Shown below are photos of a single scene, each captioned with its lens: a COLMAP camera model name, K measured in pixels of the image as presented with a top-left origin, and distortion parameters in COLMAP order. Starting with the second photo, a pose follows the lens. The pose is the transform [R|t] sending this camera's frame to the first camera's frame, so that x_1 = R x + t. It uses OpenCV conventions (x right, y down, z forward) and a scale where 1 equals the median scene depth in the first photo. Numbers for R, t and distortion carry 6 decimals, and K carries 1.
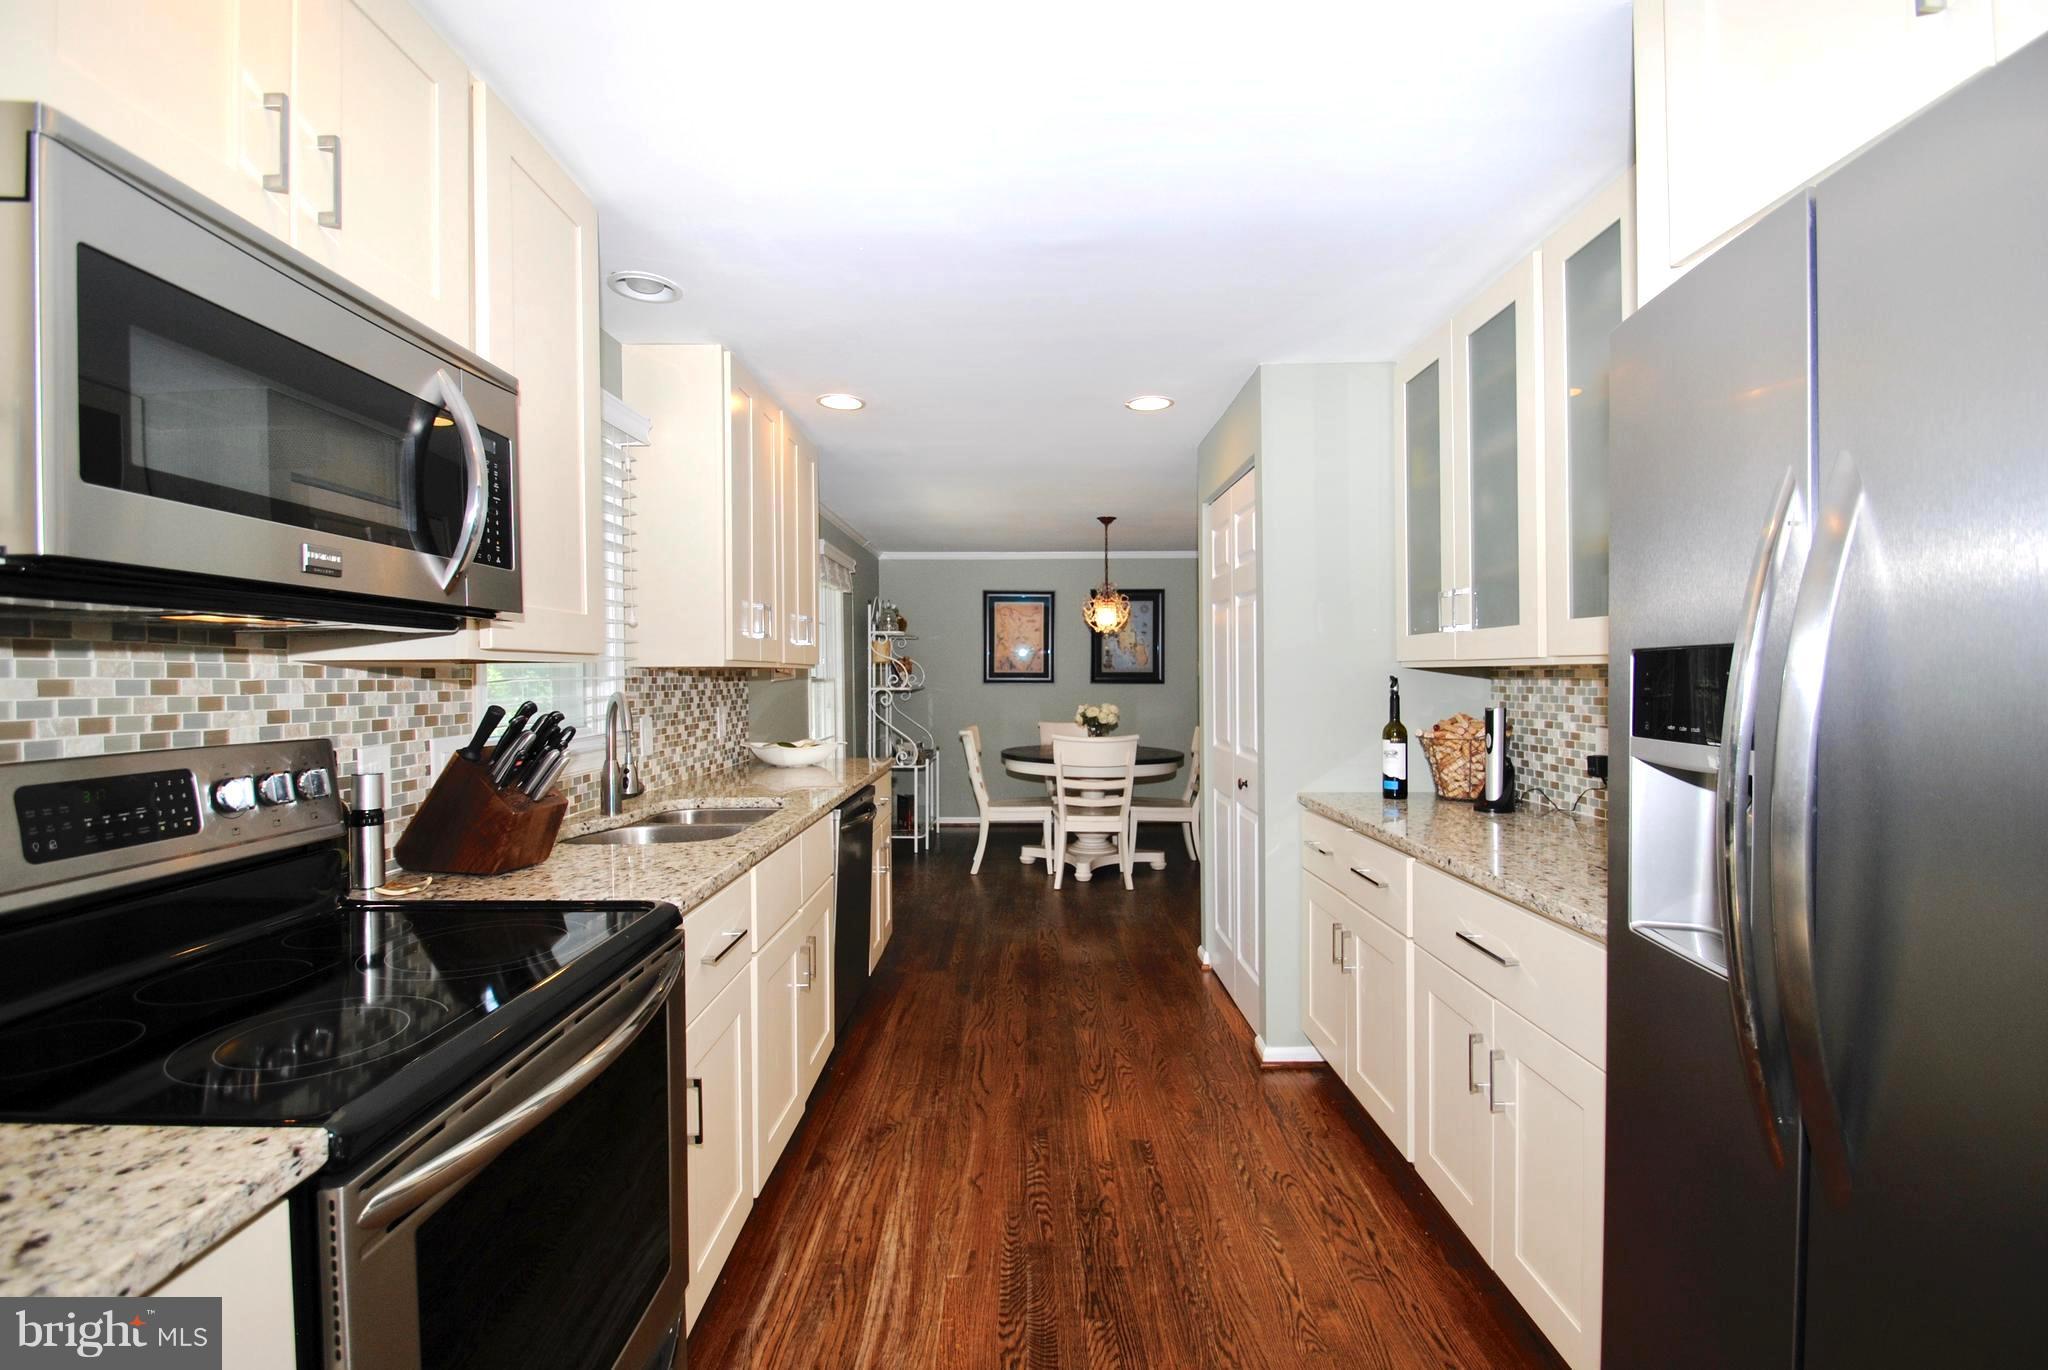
lens RADIAL K [[1076.5, 0, 1024.2], [0, 1076.5, 683.6], [0, 0, 1]] dist [0.006363, 0.000194]
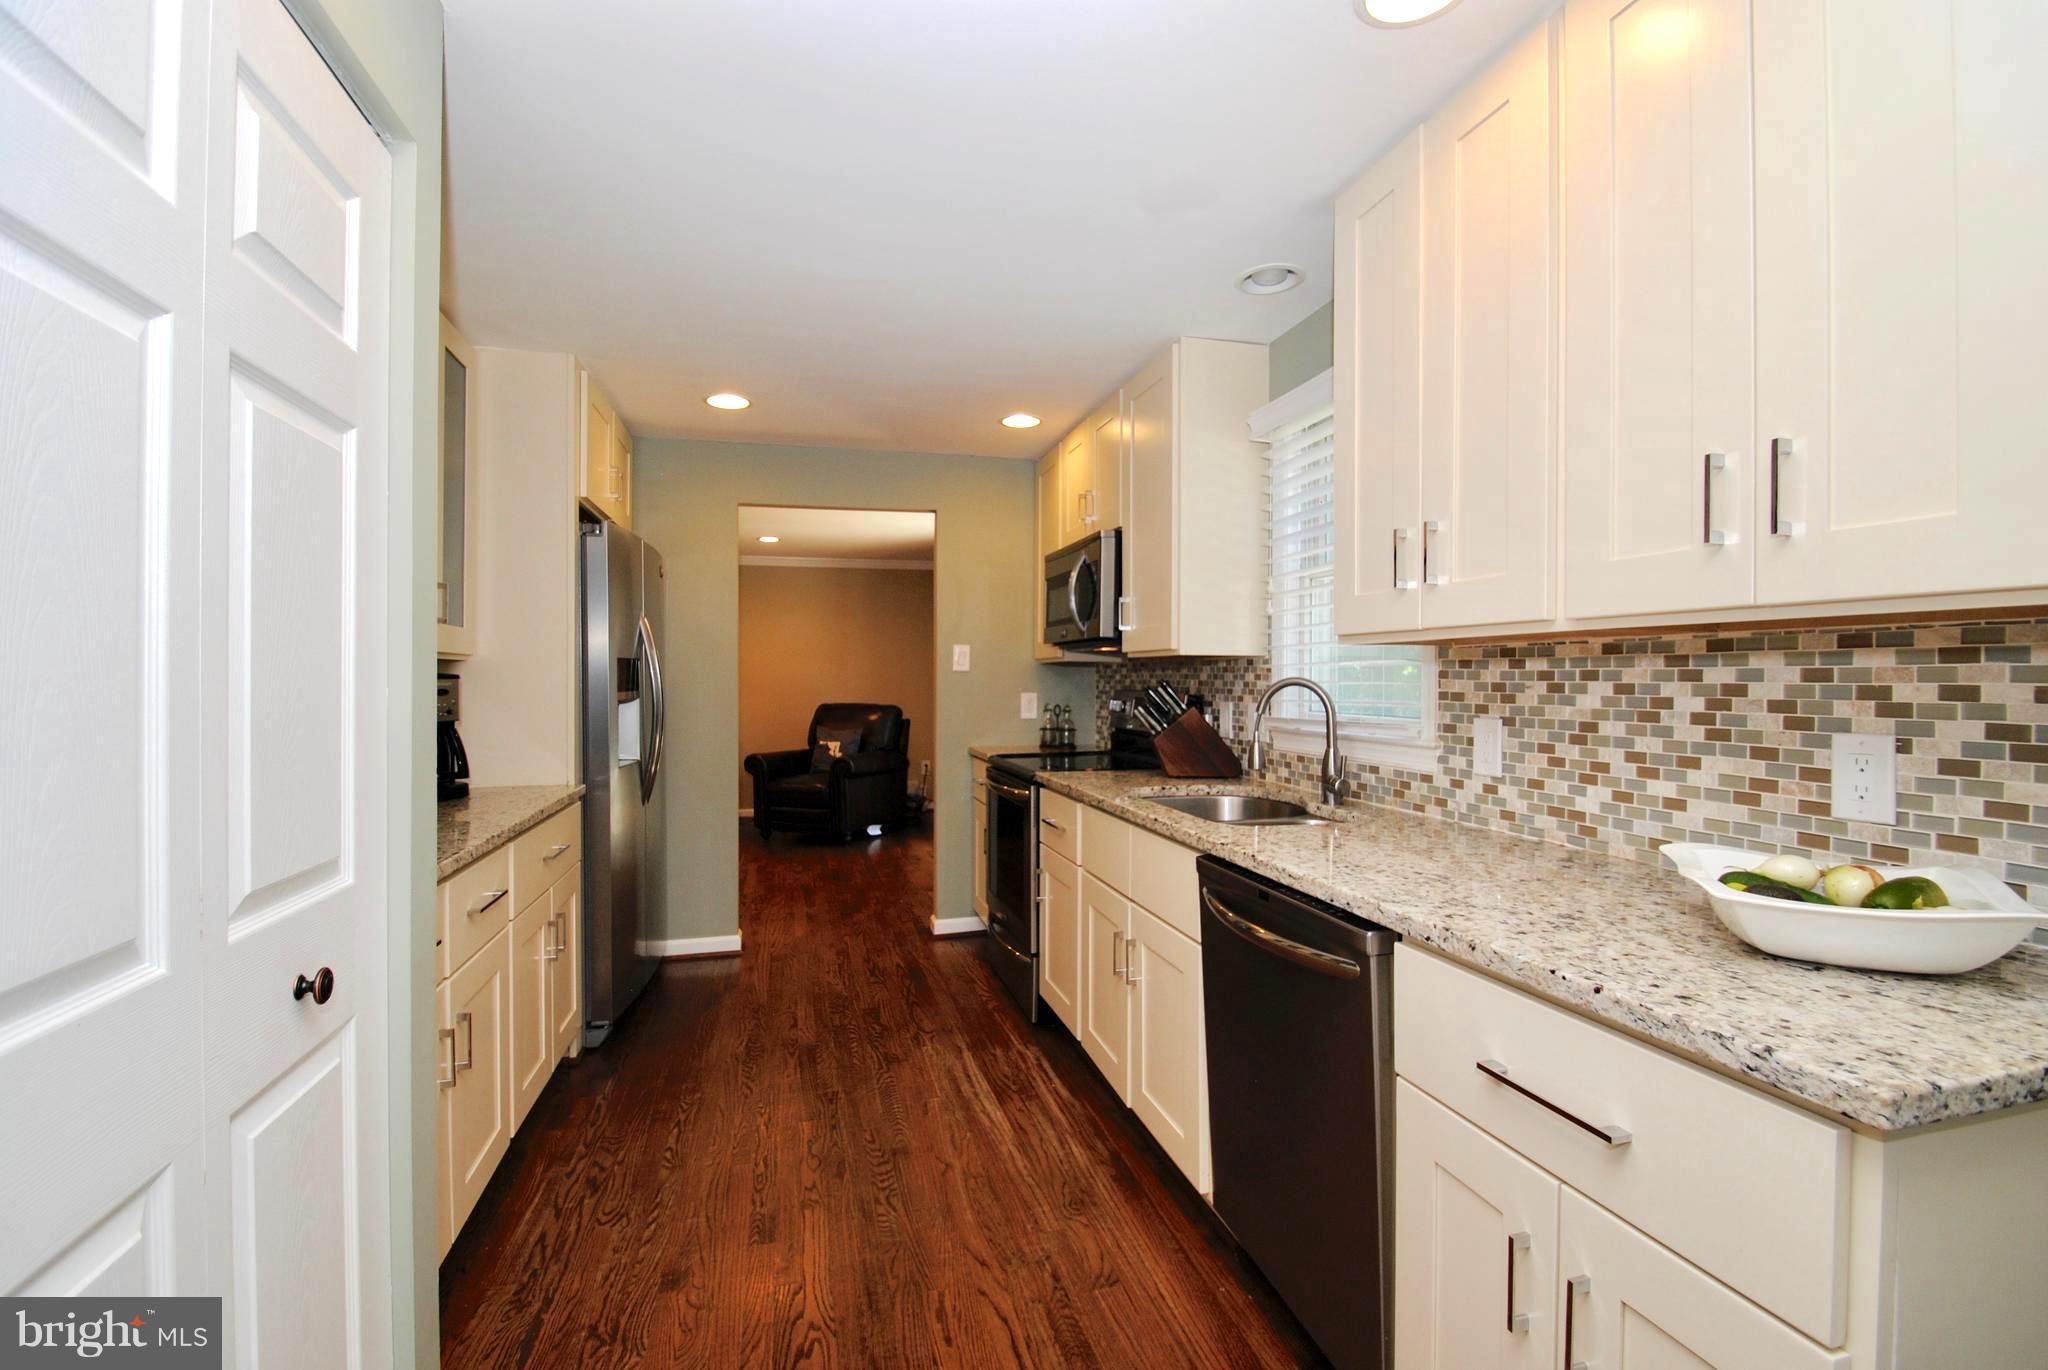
lens RADIAL K [[966.9, 0, 1021.5], [0, 966.9, 683.4], [0, 0, 1]] dist [-0.016558, -0.000234]
pose [[-0.974005, 0.002741, -0.226512, 0.085407], [-0.000778, 0.999880, 0.015444, 0.000217], [0.226527, 0.015219, -0.973886, 1.822428]]
